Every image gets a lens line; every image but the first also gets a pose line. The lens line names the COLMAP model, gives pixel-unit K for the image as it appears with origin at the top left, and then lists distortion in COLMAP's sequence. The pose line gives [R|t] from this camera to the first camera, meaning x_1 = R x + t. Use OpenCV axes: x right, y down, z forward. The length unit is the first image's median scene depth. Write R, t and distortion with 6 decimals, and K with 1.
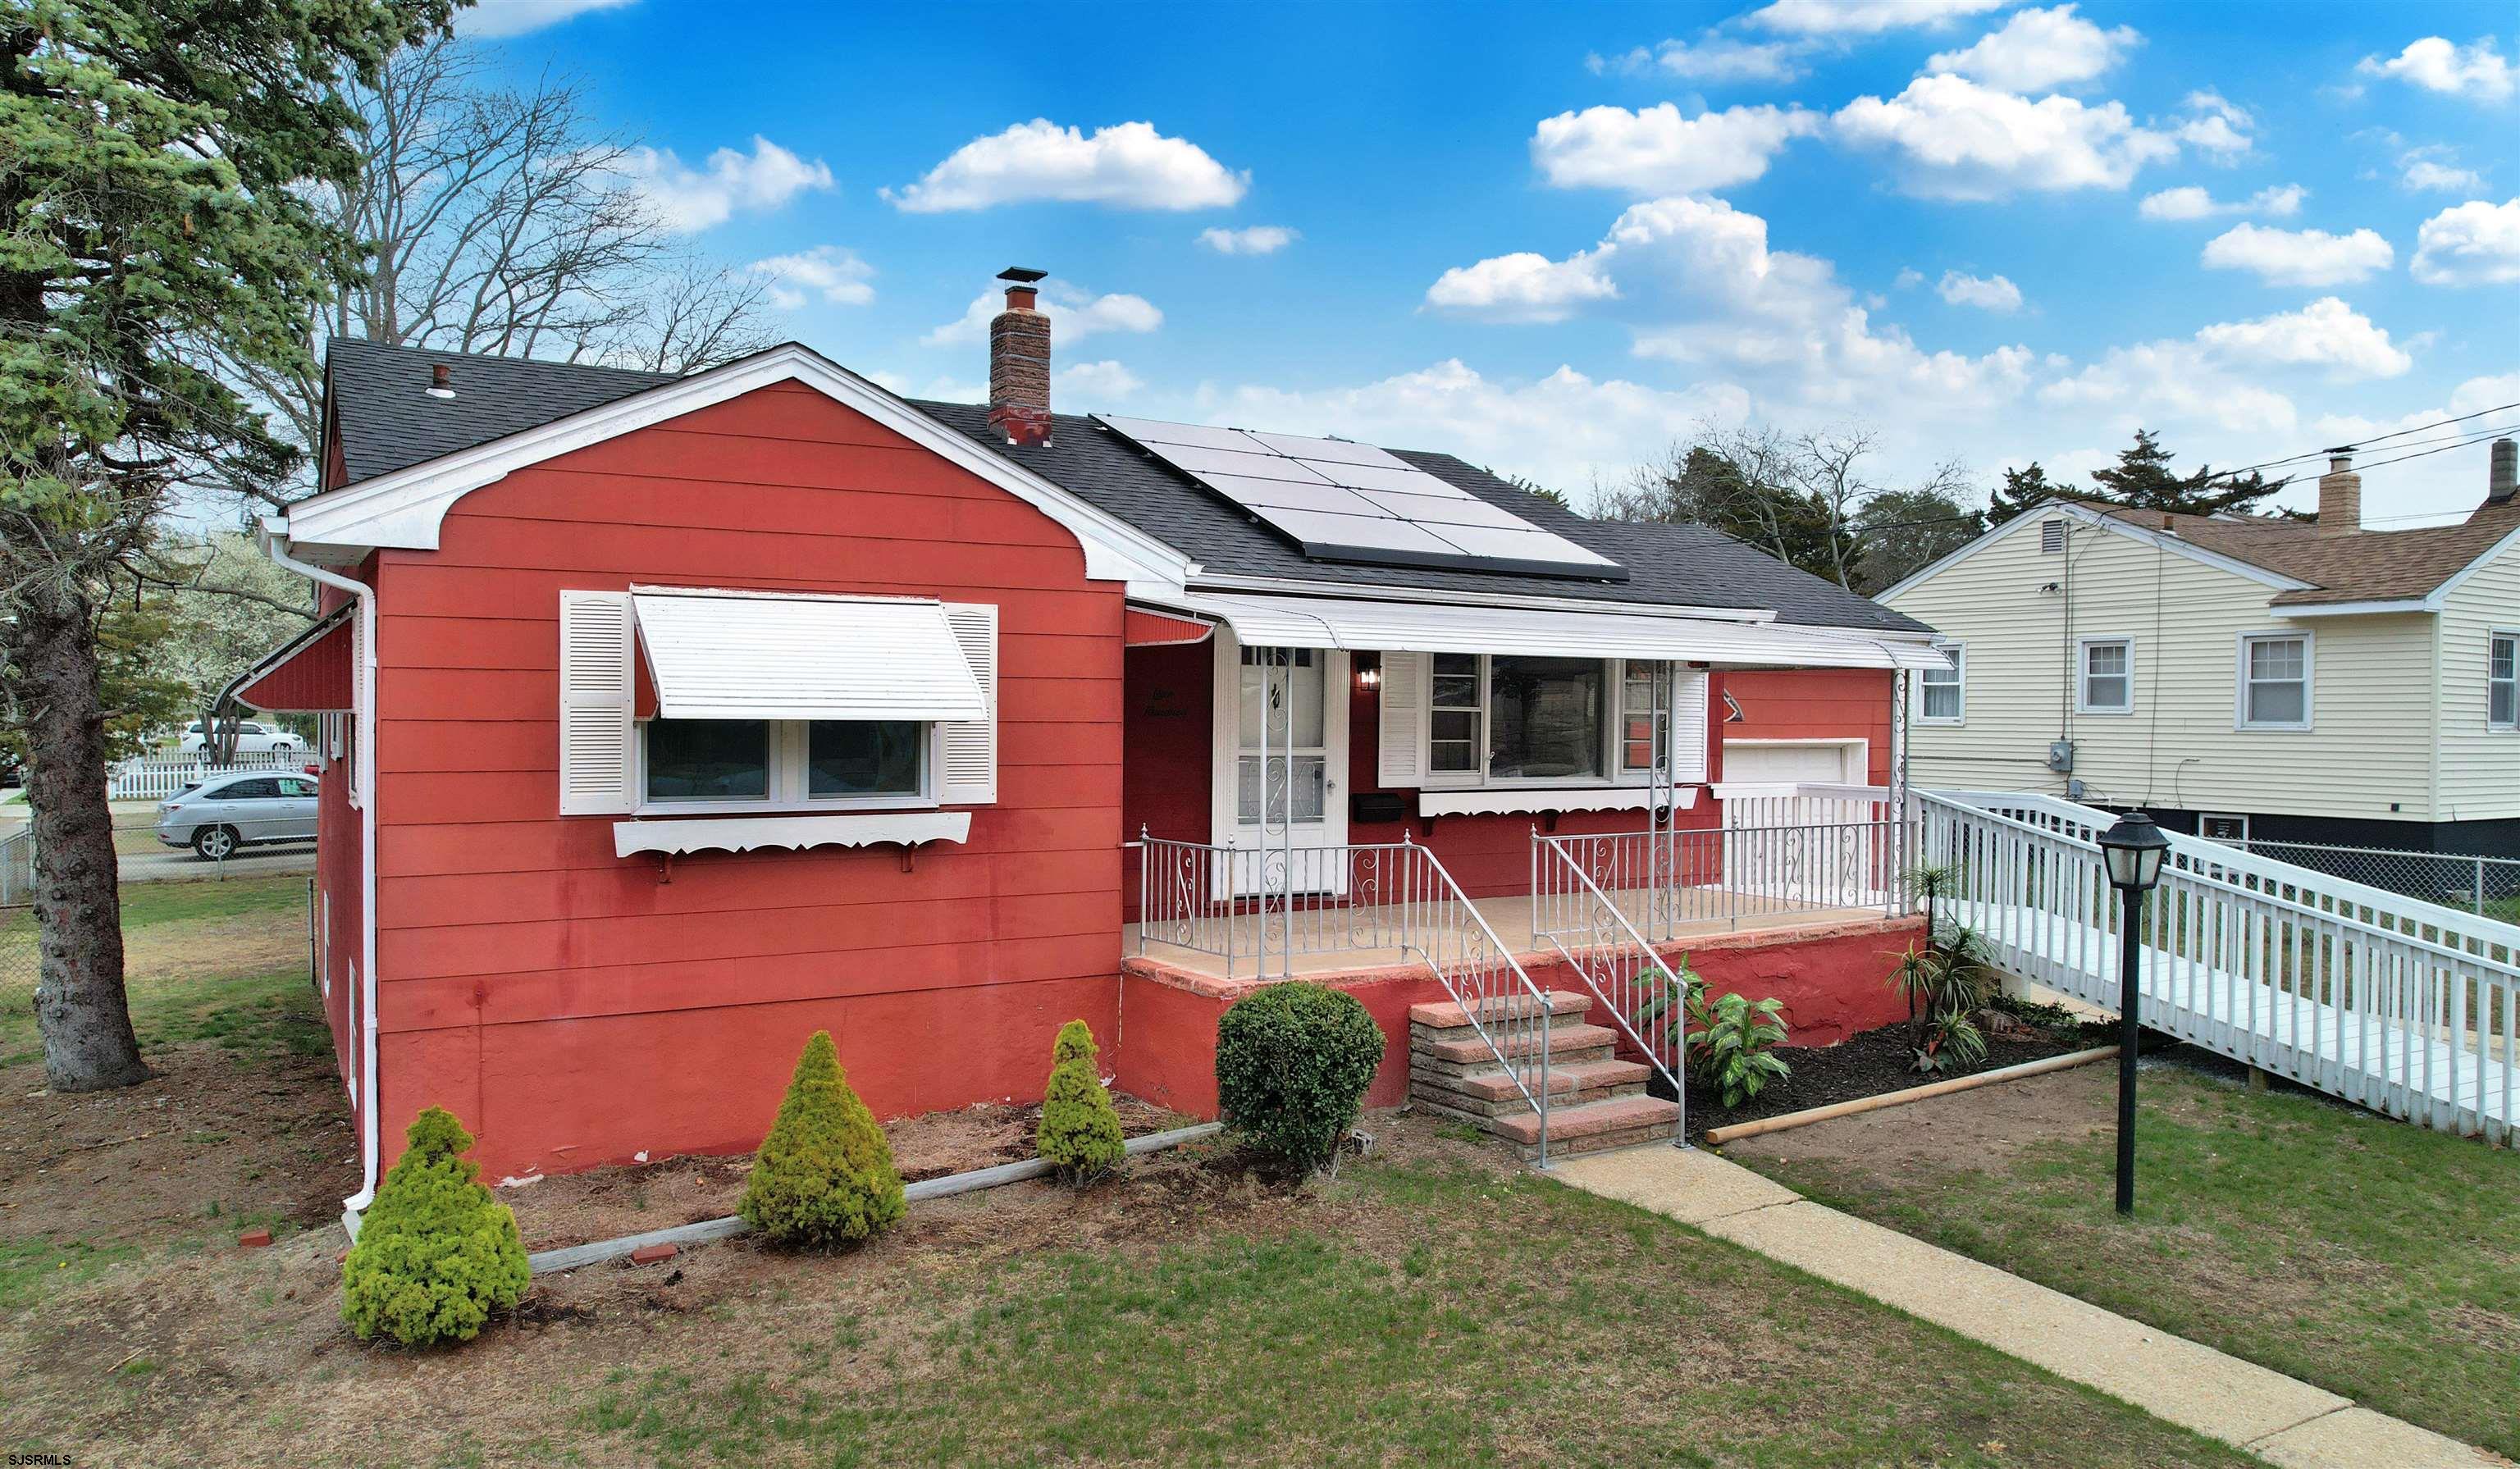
lens RADIAL K [[1665.0, 0, 1214.1], [0, 1665.0, 740.8], [0, 0, 1]] dist [-0.049705, 0.023698]
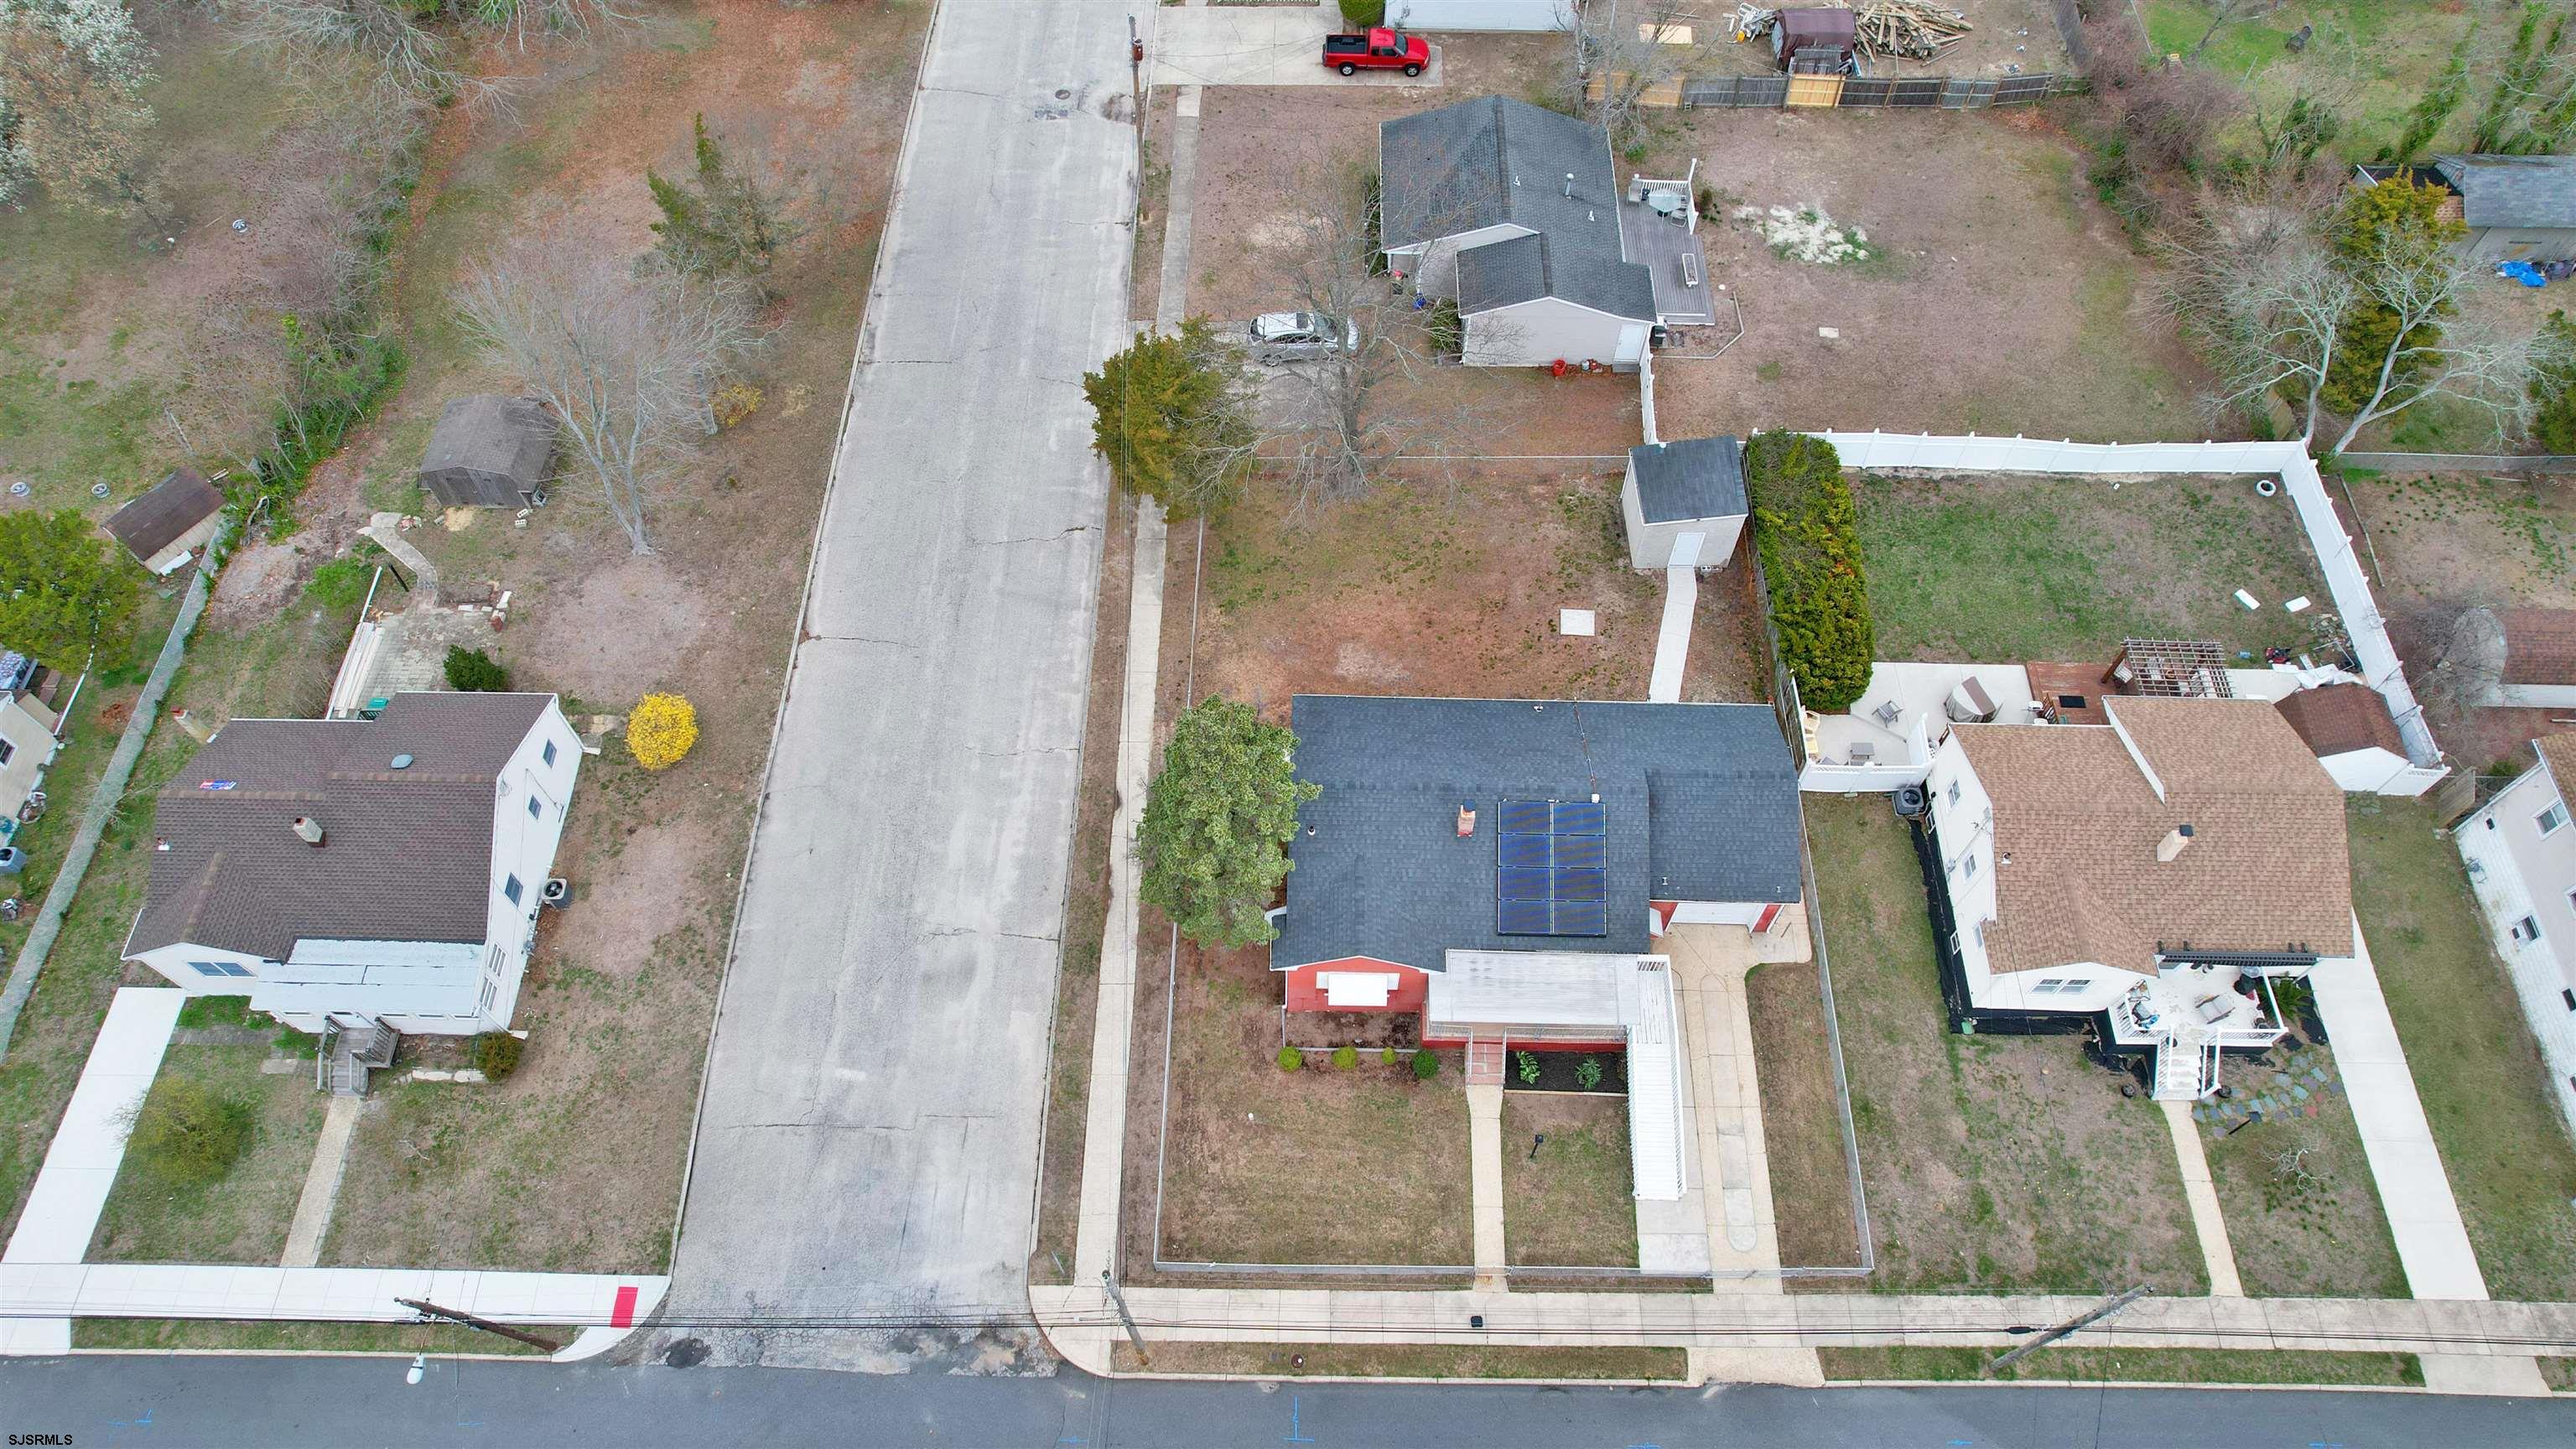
lens RADIAL K [[1644.9, 0, 1289.0], [0, 1644.9, 730.0], [0, 0, 1]] dist [-0.077506, 0.066816]
pose [[0.852230, 0.443118, -0.278119, 0.549565], [-0.005789, 0.539561, 0.841927, -4.031166], [0.523135, -0.715905, 0.462395, -0.810542]]
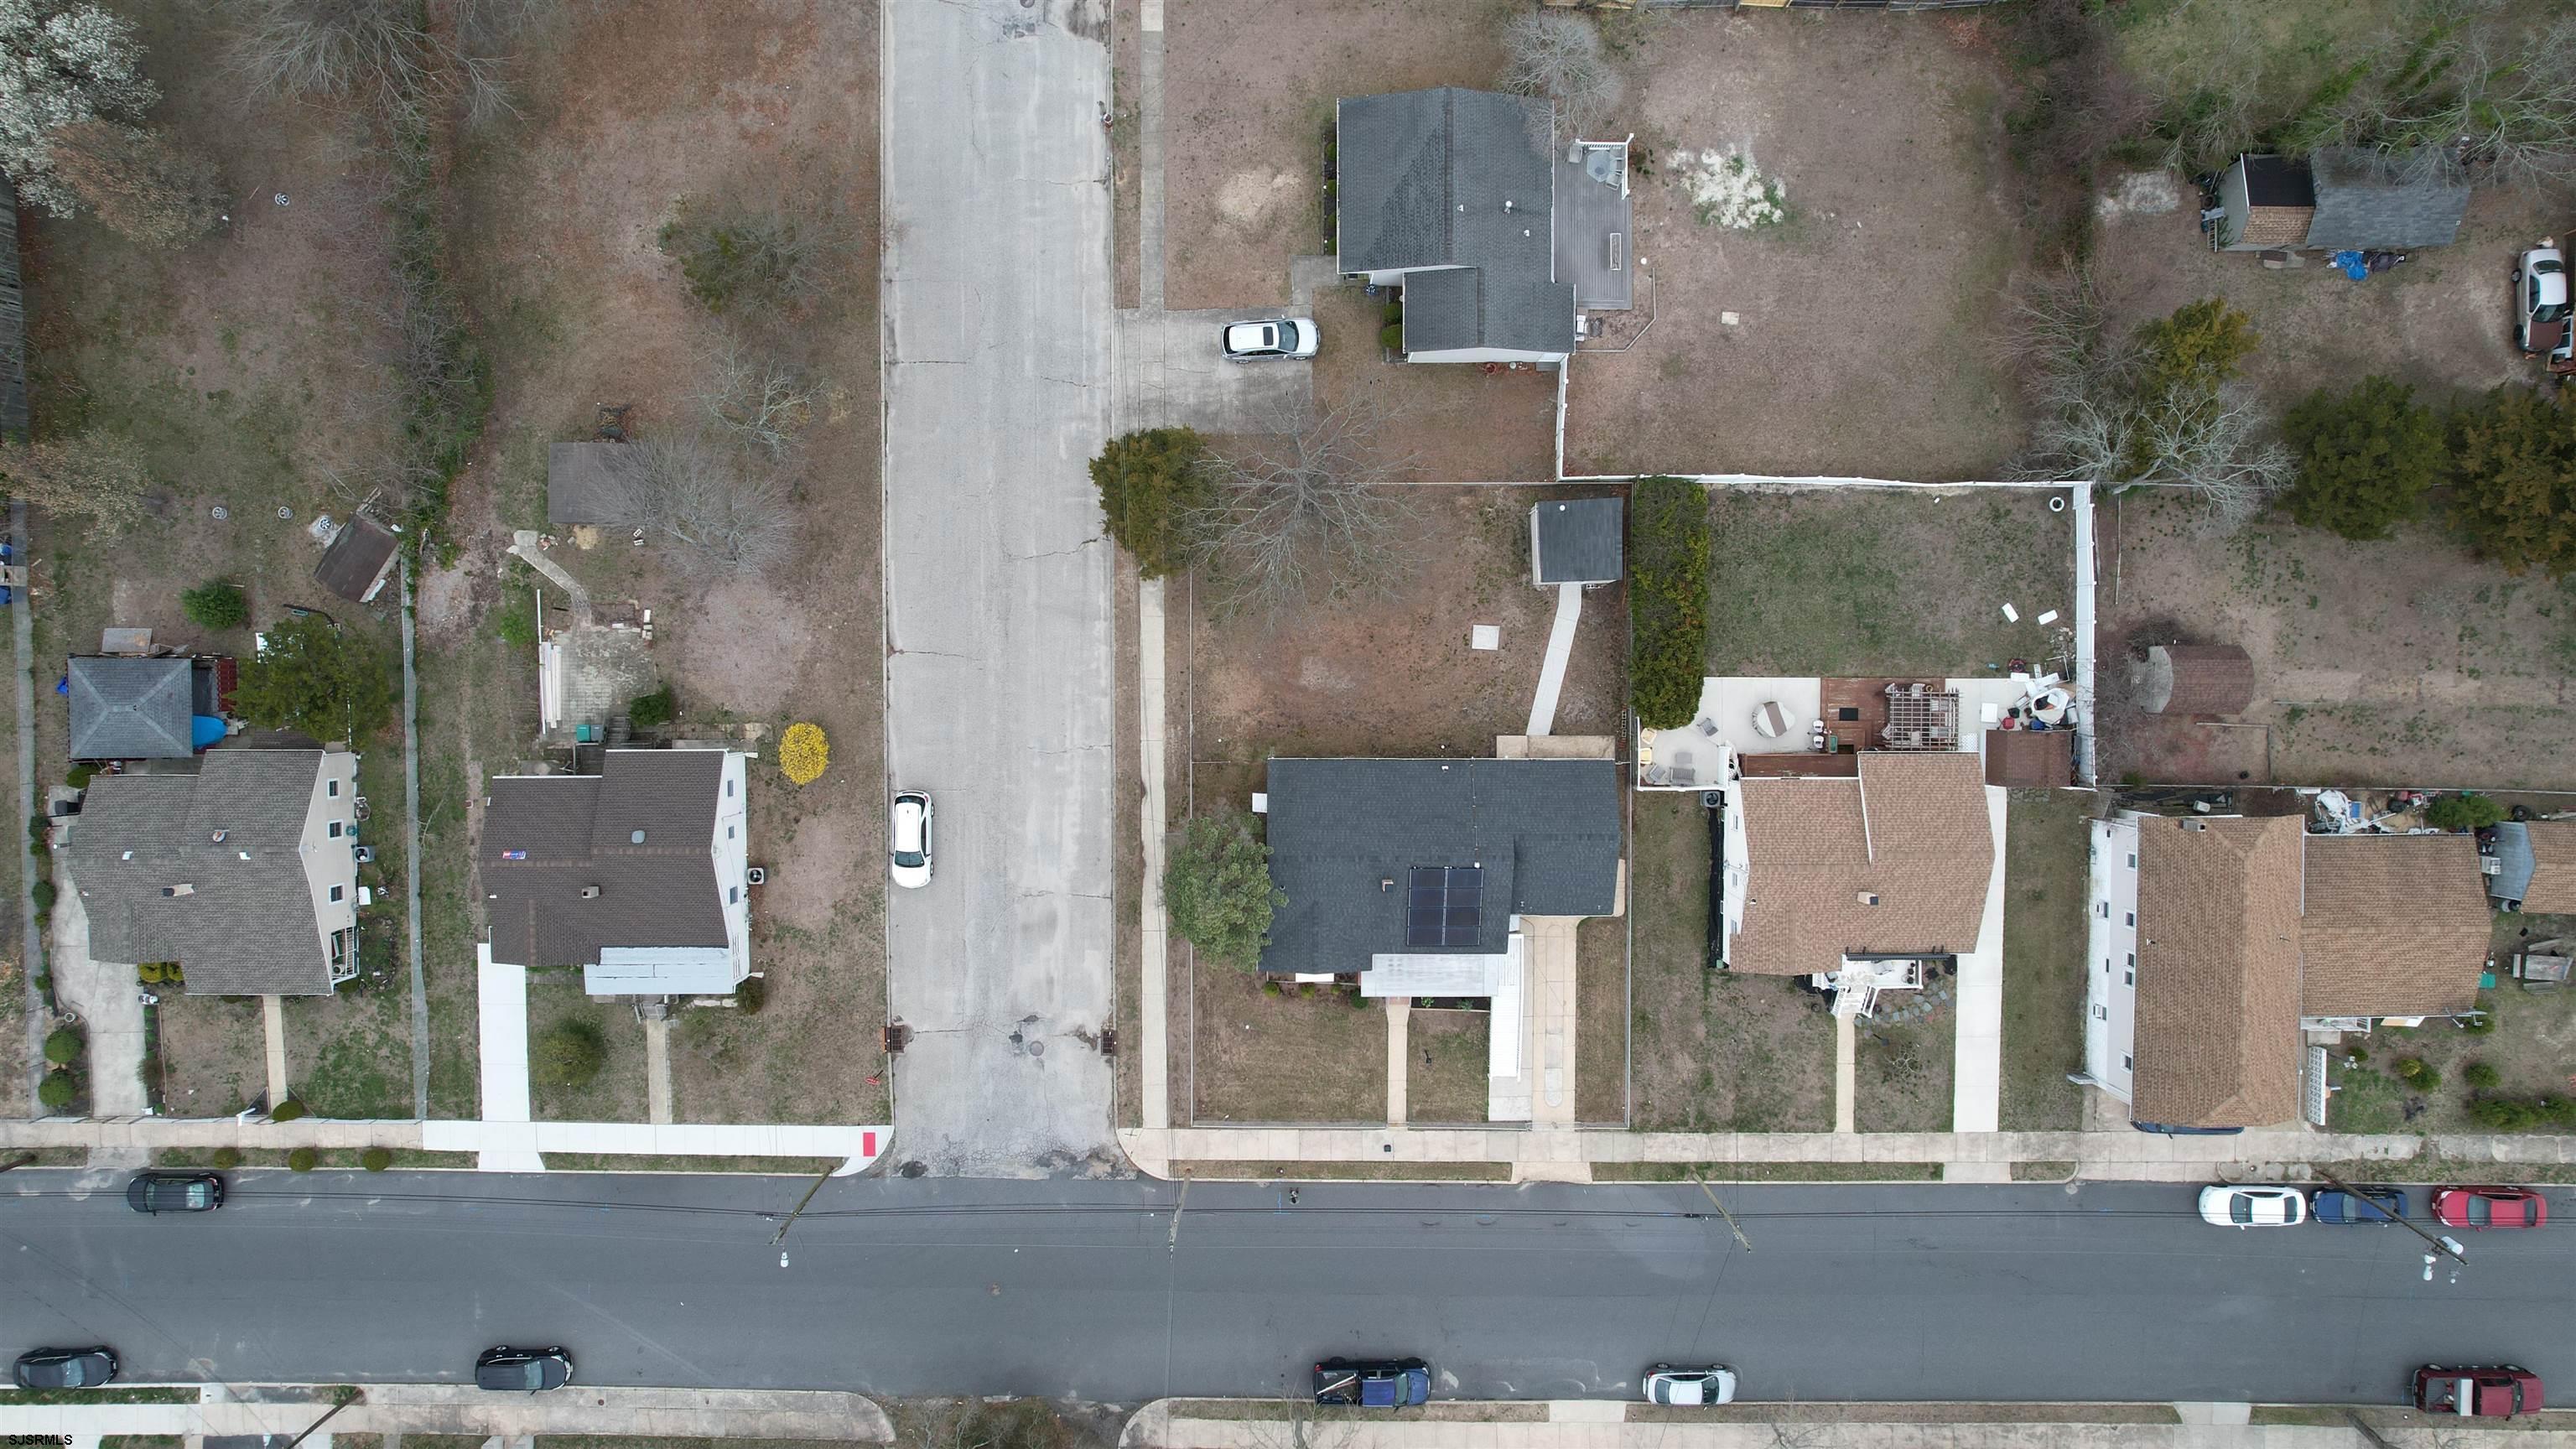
lens RADIAL K [[1644.9, 0, 1289.2], [0, 1644.9, 713.7], [0, 0, 1]] dist [-0.077506, 0.066816]
pose [[0.862922, 0.505247, 0.009567, -0.872795], [-0.004101, -0.011930, 0.999920, -6.603433], [0.505321, -0.862892, -0.008222, 1.694177]]
